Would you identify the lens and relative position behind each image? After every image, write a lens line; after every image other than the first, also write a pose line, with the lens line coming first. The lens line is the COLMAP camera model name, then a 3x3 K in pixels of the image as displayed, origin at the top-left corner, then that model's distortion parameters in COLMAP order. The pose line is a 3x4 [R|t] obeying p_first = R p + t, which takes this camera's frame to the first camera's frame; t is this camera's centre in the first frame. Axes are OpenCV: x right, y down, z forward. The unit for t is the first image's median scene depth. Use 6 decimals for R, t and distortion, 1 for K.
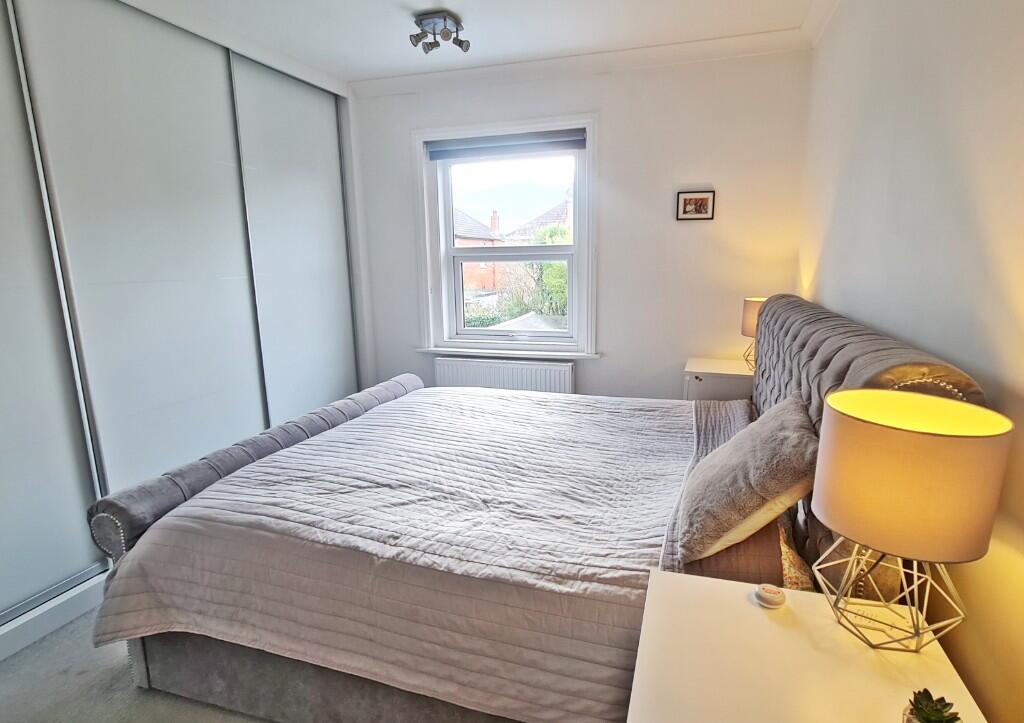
lens RADIAL K [[519.0, 0, 512.0], [0, 519.0, 361.5], [0, 0, 1]] dist [-0.003751, -0.000308]
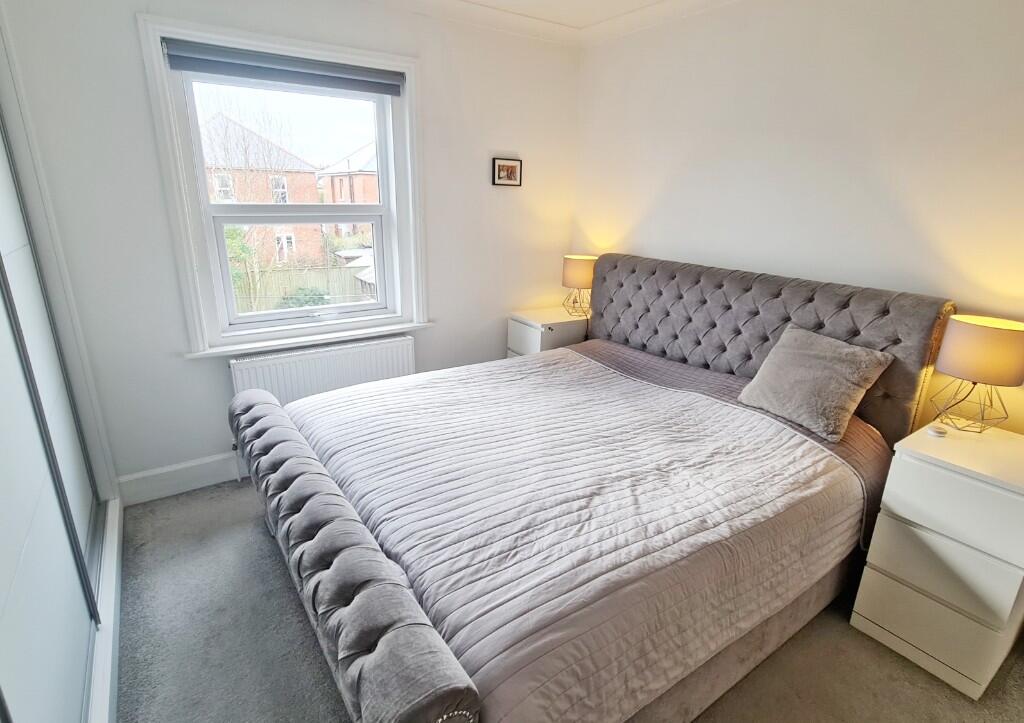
lens RADIAL K [[530.3, 0, 512.0], [0, 530.3, 361.5], [0, 0, 1]] dist [0.001409, 0.000495]
pose [[0.625291, -0.210173, 0.751557, -0.783076], [0.130469, 0.977651, 0.164850, -0.133775], [-0.769408, -0.005024, 0.638738, 0.395430]]
